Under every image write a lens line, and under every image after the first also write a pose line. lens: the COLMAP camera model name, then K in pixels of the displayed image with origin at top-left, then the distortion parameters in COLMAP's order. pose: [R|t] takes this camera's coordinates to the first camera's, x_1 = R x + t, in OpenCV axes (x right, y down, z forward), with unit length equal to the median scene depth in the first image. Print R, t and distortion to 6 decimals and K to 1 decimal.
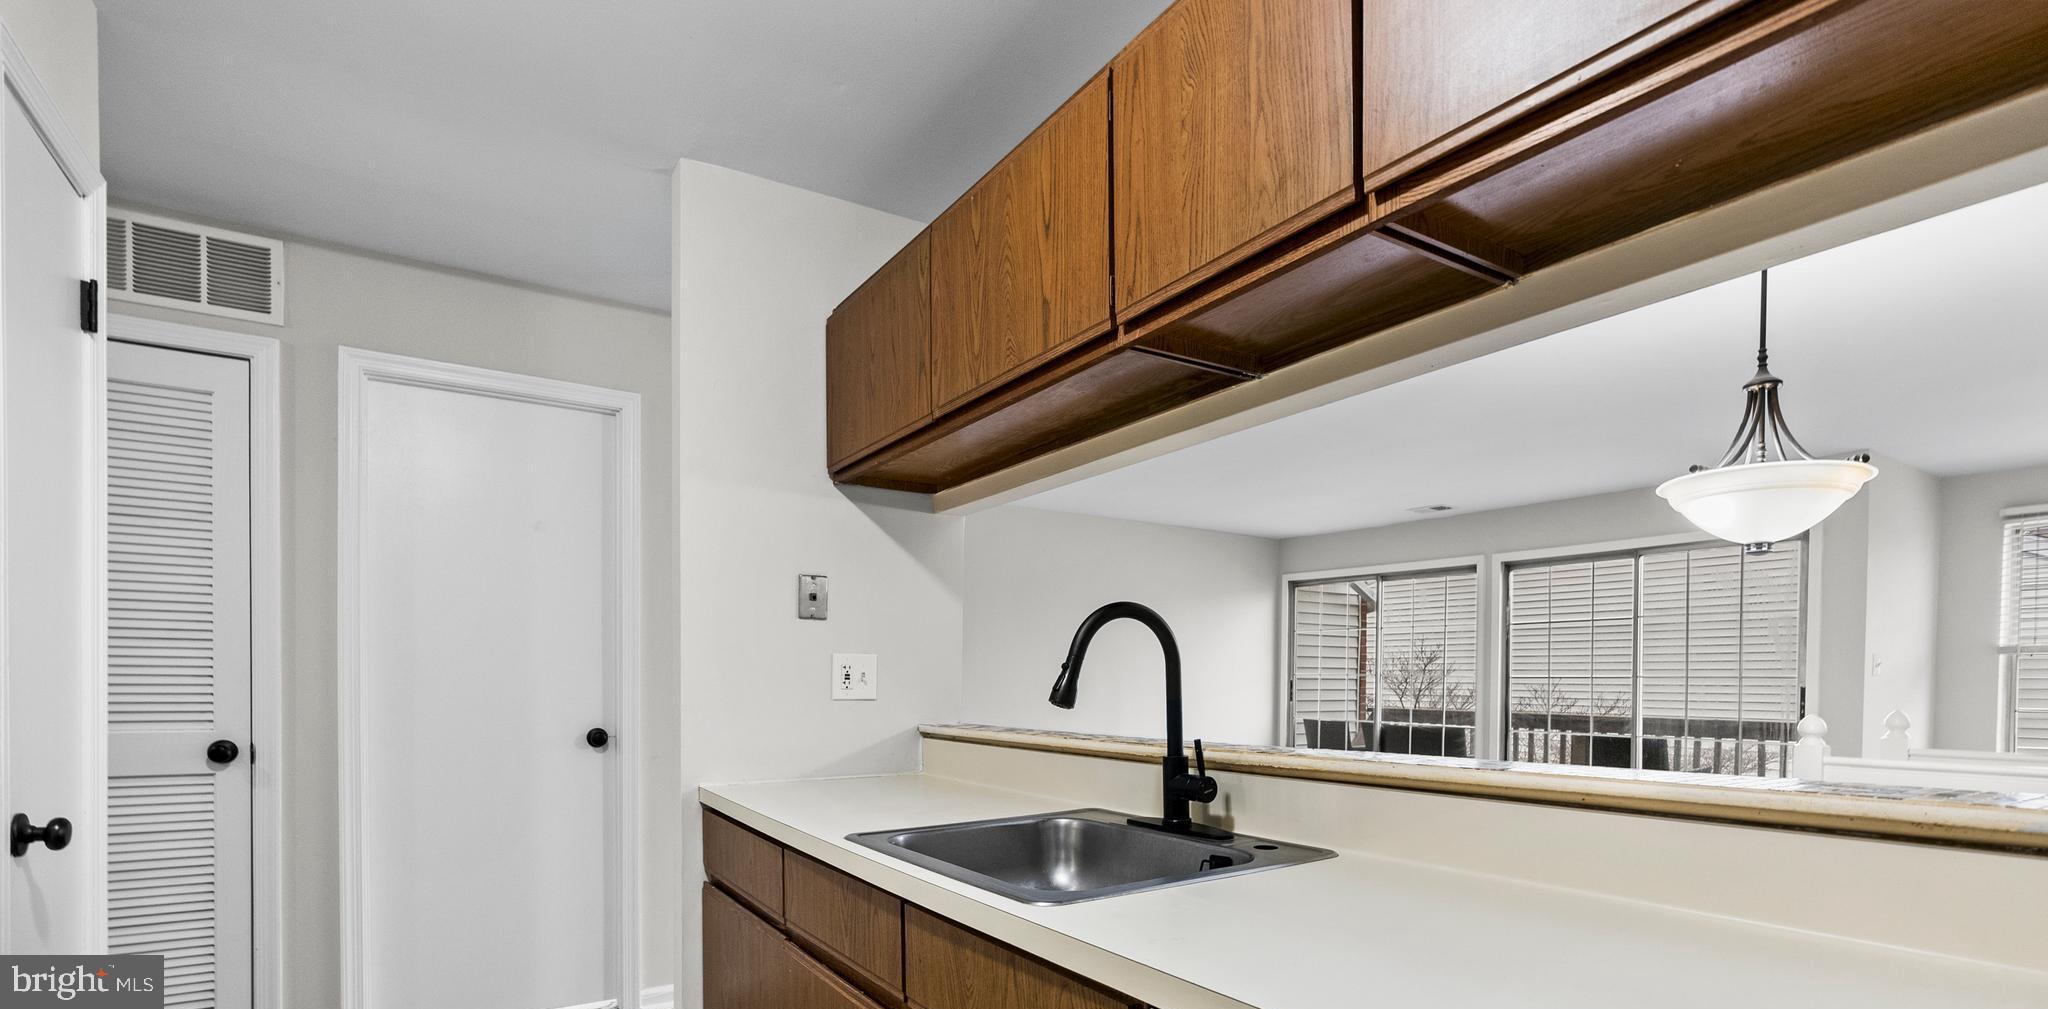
lens RADIAL K [[965.0, 0, 1033.9], [0, 965.0, 697.3], [0, 0, 1]] dist [-0.010932, -0.000561]
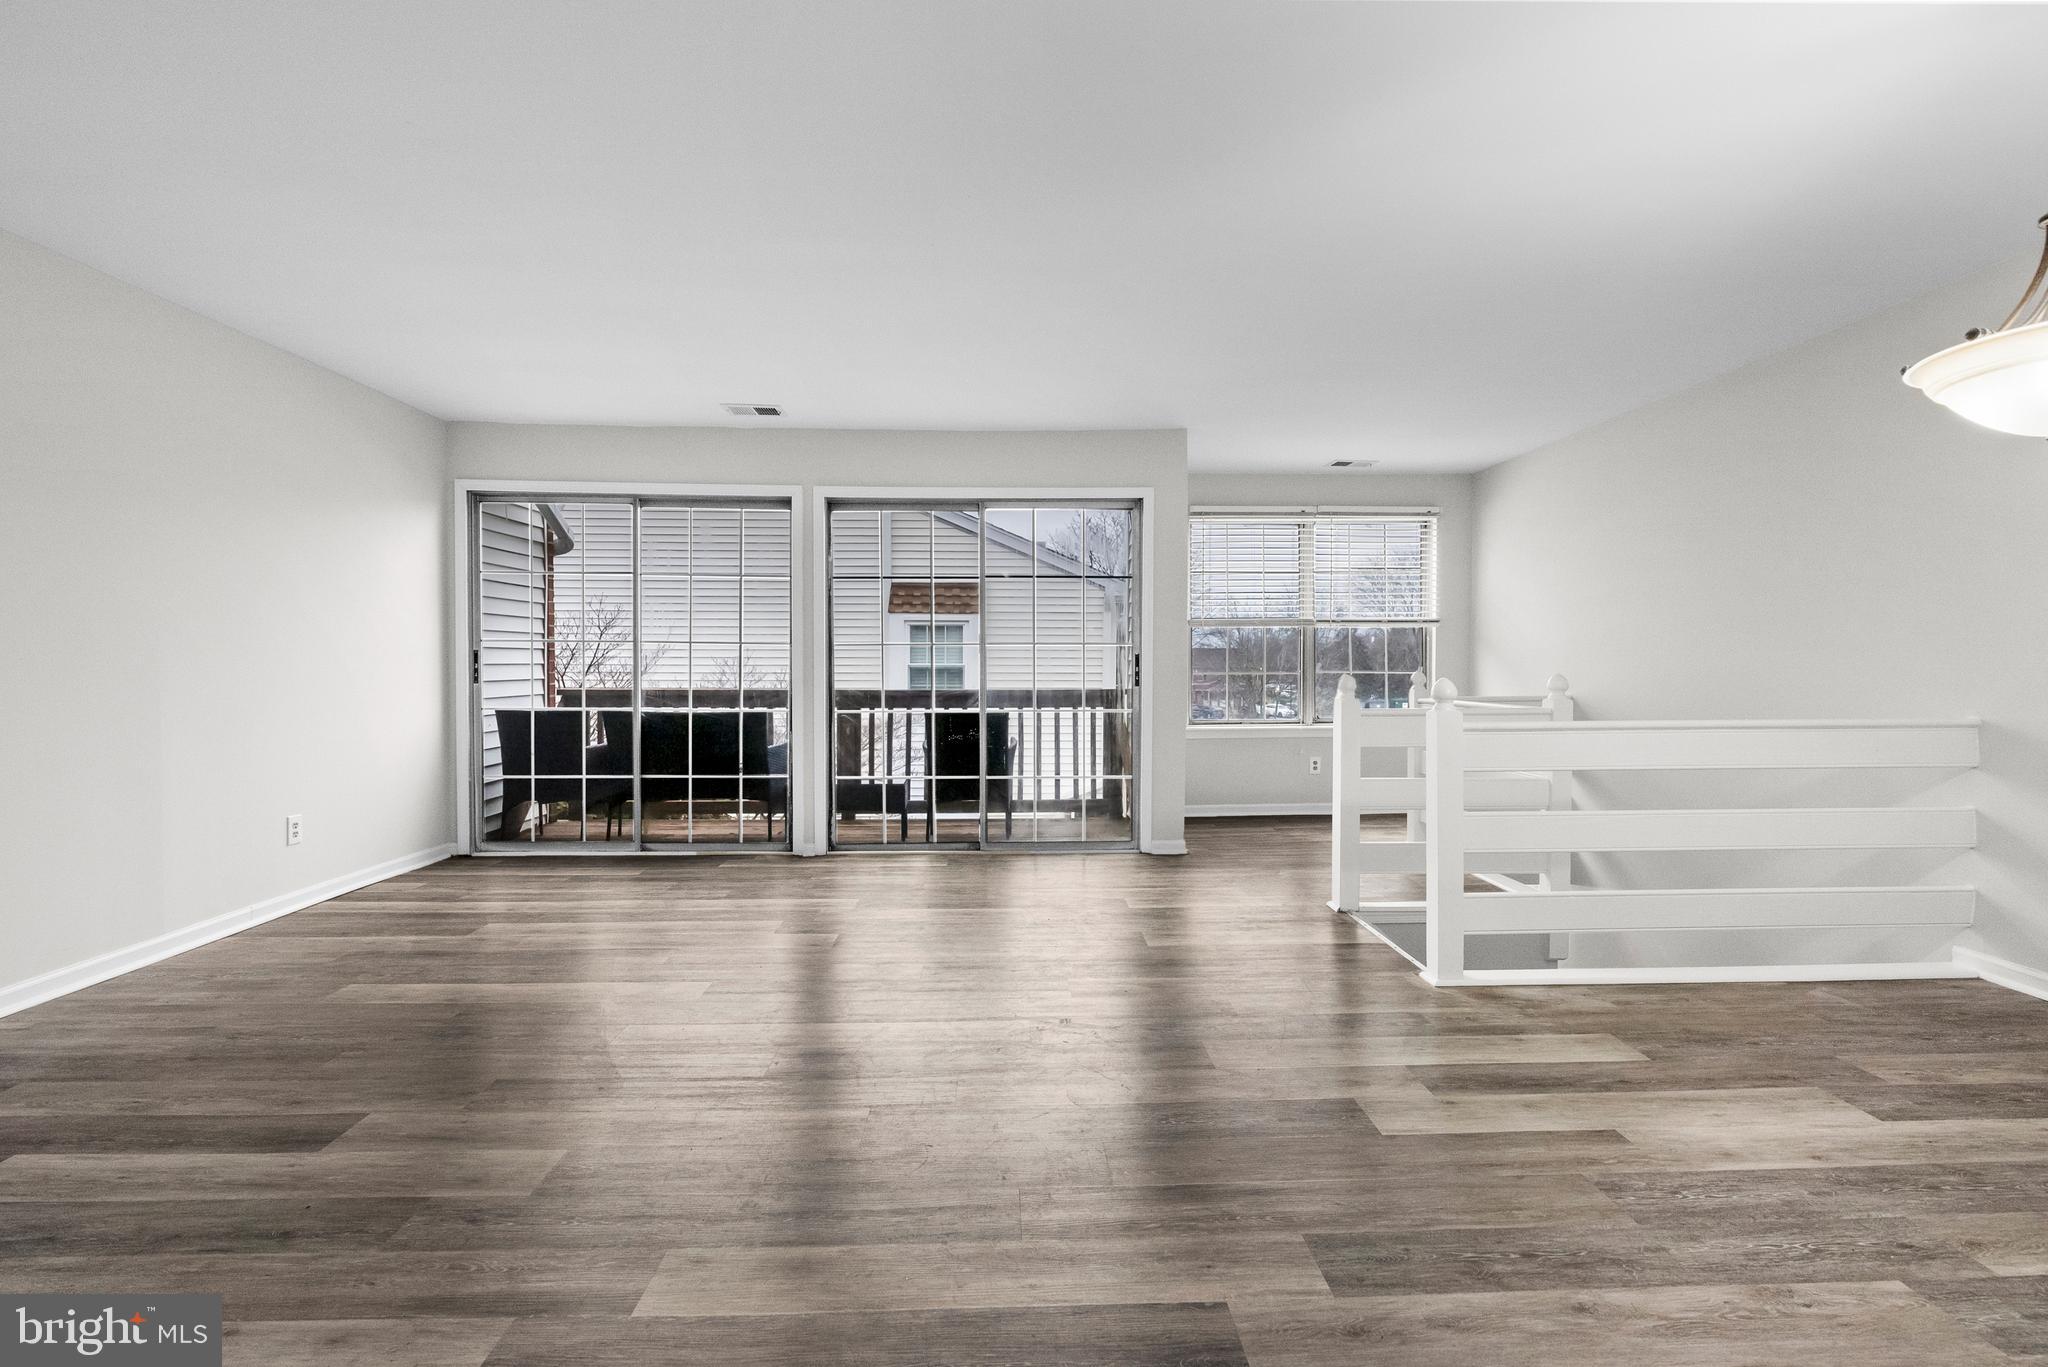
lens RADIAL K [[934.1, 0, 1033.8], [0, 934.1, 682.6], [0, 0, 1]] dist [-0.013125, 0.005630]
pose [[0.511409, -0.026842, 0.858918, -0.116386], [0.019491, 0.999617, 0.019634, -0.001800], [-0.859116, 0.006700, 0.511737, 0.643182]]
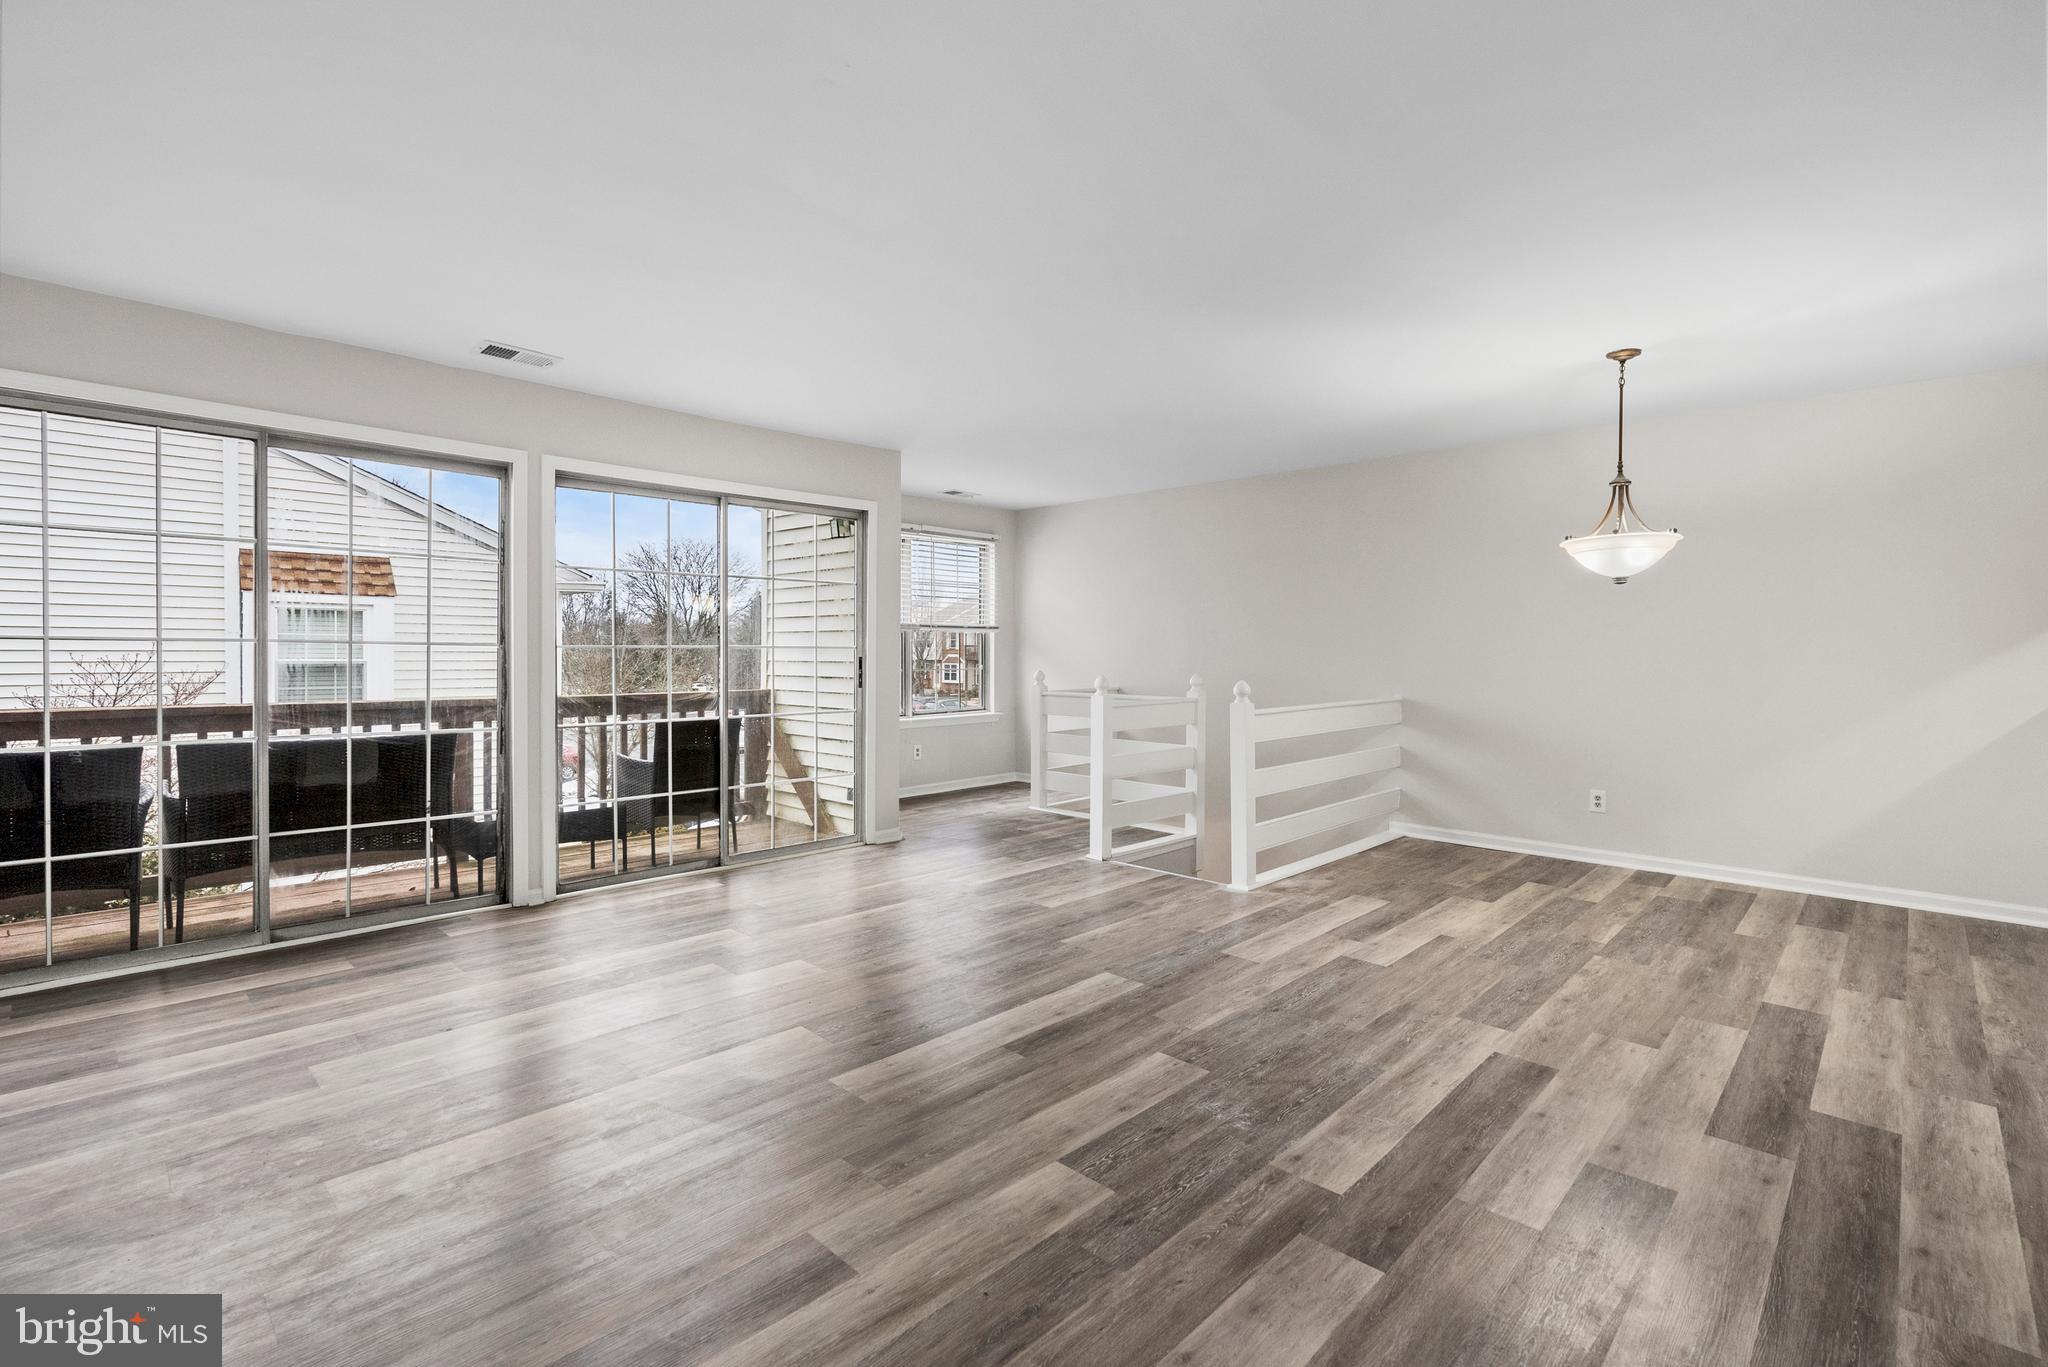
lens RADIAL K [[934.1, 0, 1041.0], [0, 934.1, 659.0], [0, 0, 1]] dist [-0.013125, 0.005630]
pose [[-0.239900, -0.015494, 0.970674, -0.287194], [0.010710, 0.999770, 0.018605, -0.028050], [-0.970739, 0.014859, -0.239679, 1.160477]]
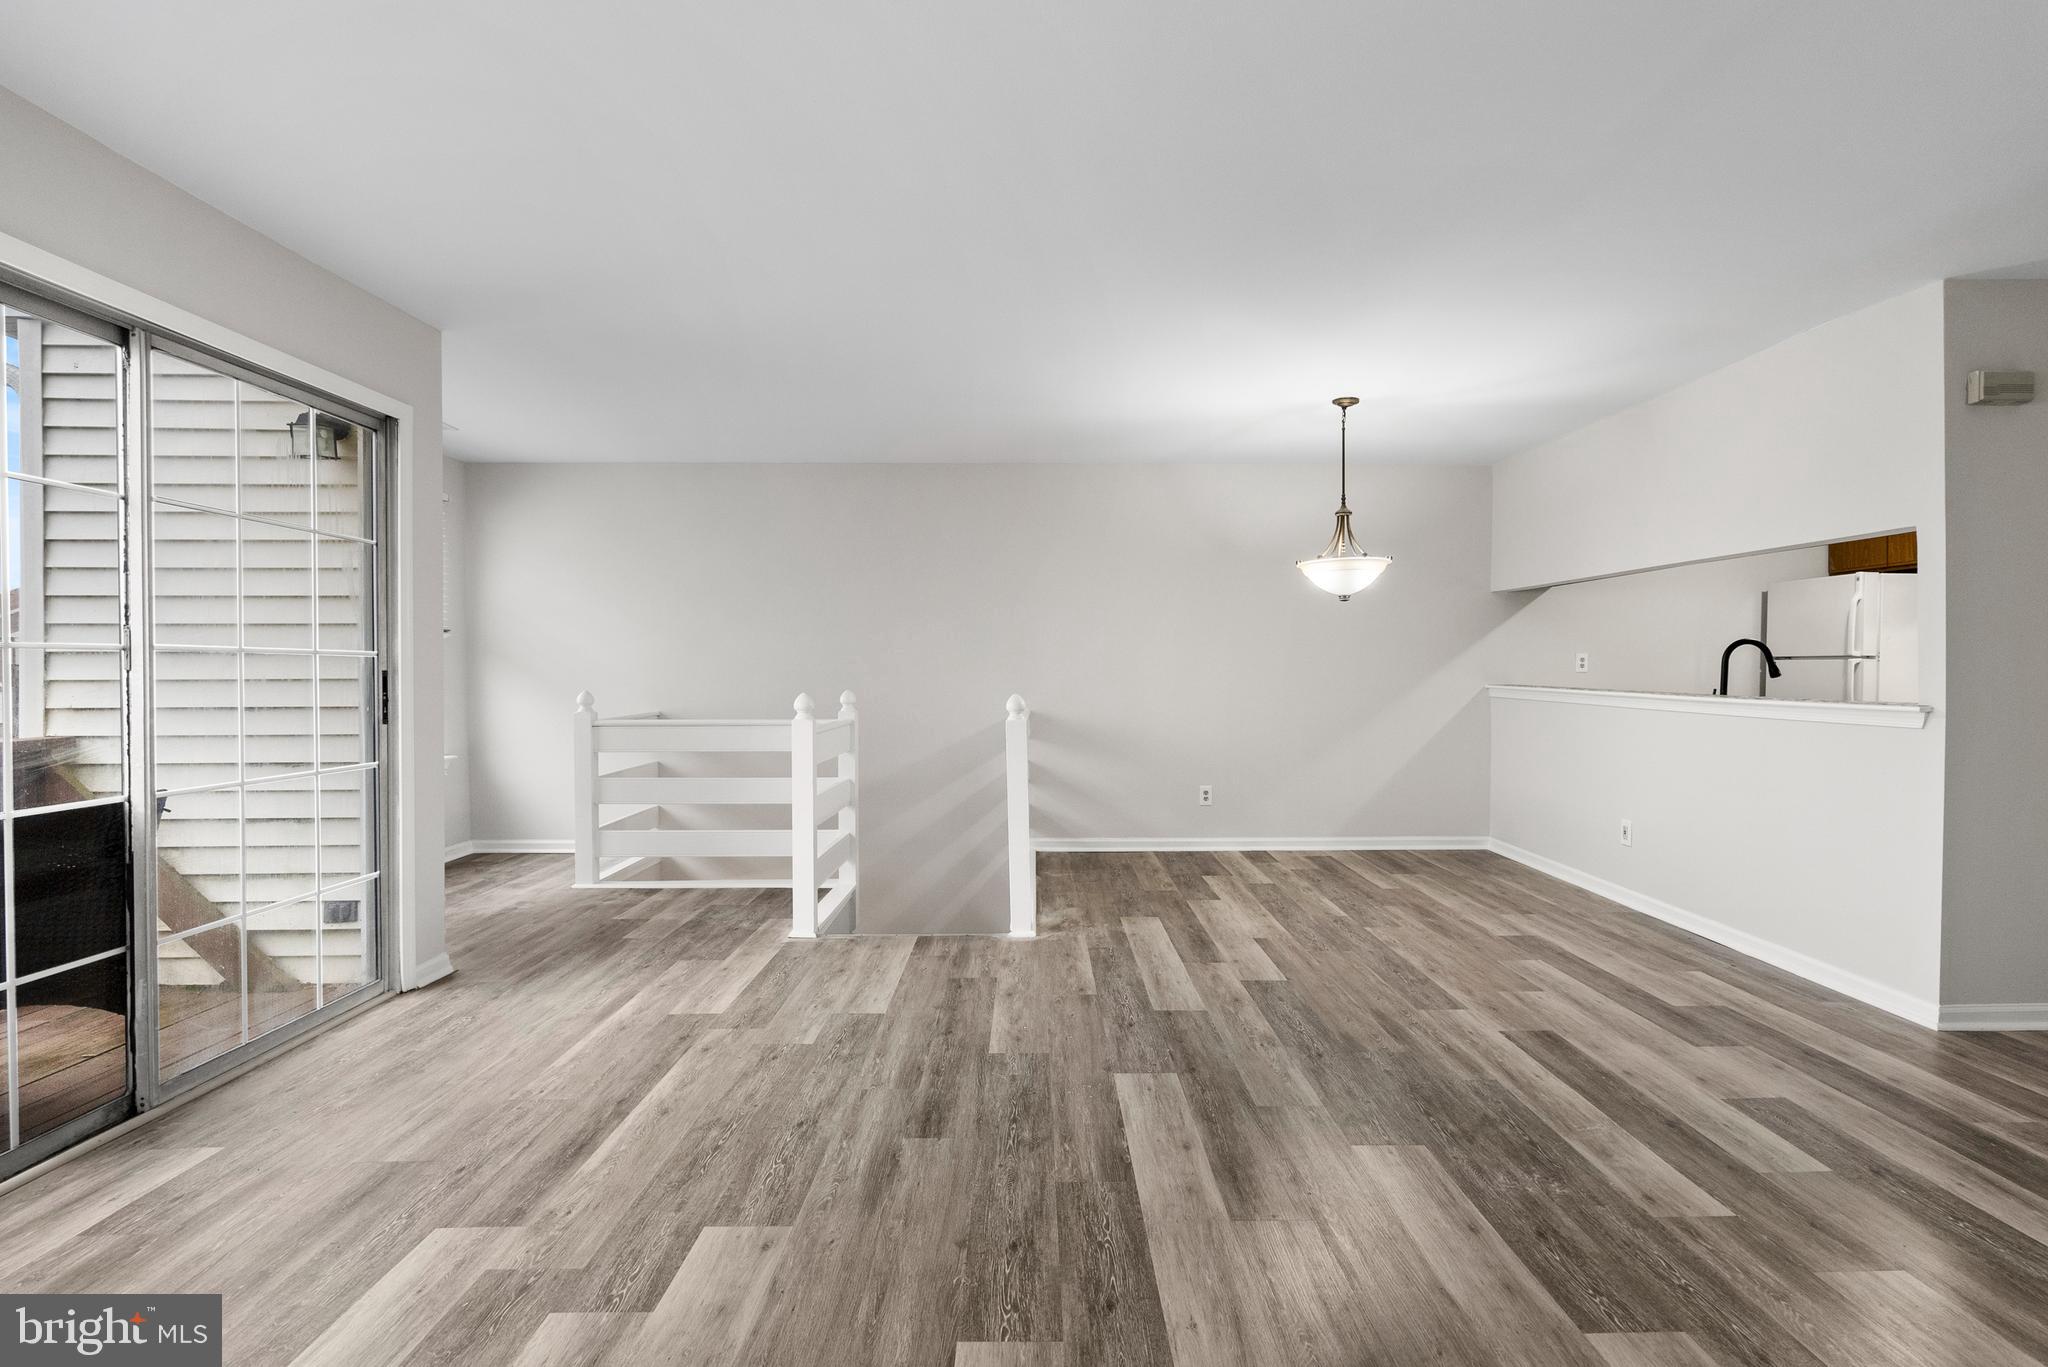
lens RADIAL K [[934.1, 0, 1066.2], [0, 934.1, 688.9], [0, 0, 1]] dist [-0.013125, 0.005630]
pose [[-0.856961, -0.013938, 0.515192, 0.129406], [0.004794, 0.999375, 0.035012, -0.019853], [-0.515358, 0.032474, -0.856359, 1.417283]]
